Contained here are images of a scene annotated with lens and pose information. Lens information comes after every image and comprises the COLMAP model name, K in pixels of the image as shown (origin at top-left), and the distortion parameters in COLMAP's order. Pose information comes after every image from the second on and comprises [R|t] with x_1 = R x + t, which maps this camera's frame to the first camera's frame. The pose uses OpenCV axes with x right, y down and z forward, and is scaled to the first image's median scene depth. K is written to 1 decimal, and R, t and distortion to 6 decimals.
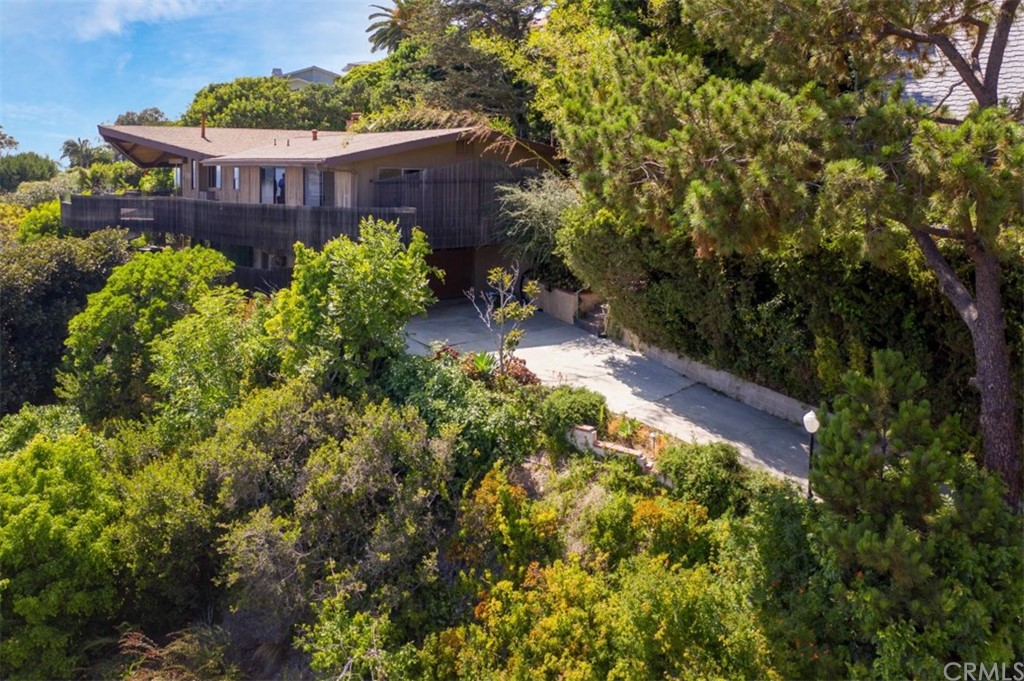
lens RADIAL K [[493.0, 0, 510.4], [0, 493.0, 334.1], [0, 0, 1]] dist [-0.000491, -0.001517]
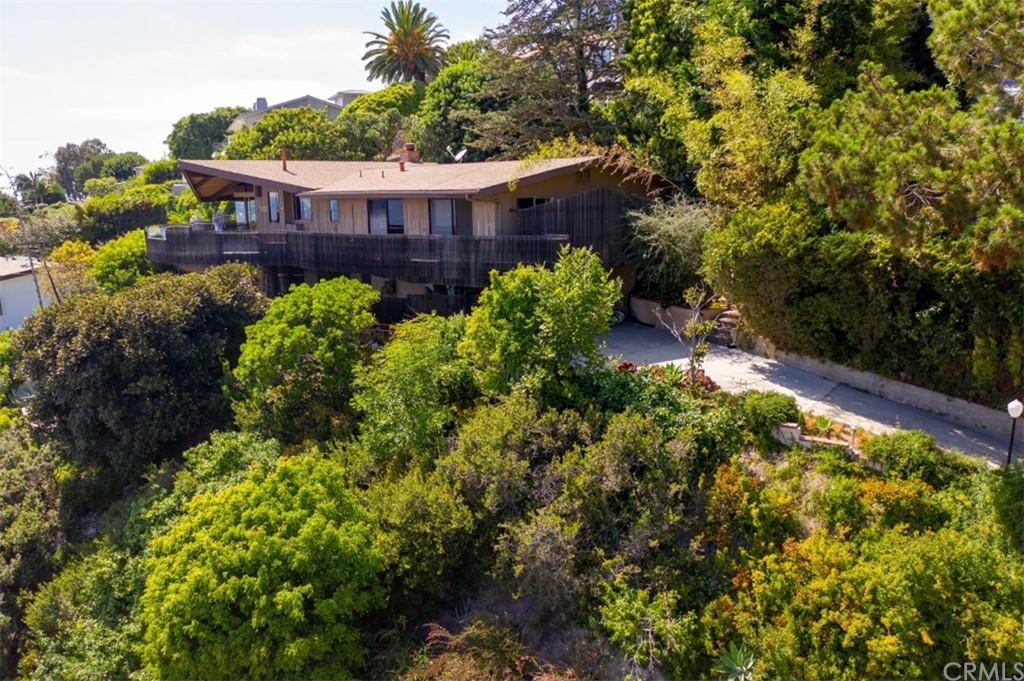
lens RADIAL K [[455.4, 0, 512.1], [0, 455.4, 385.0], [0, 0, 1]] dist [-0.002456, -0.000250]
pose [[0.997380, -0.044861, 0.056743, -0.496993], [0.040604, 0.996425, 0.074087, -0.008027], [-0.059864, -0.071589, 0.995636, -0.014614]]
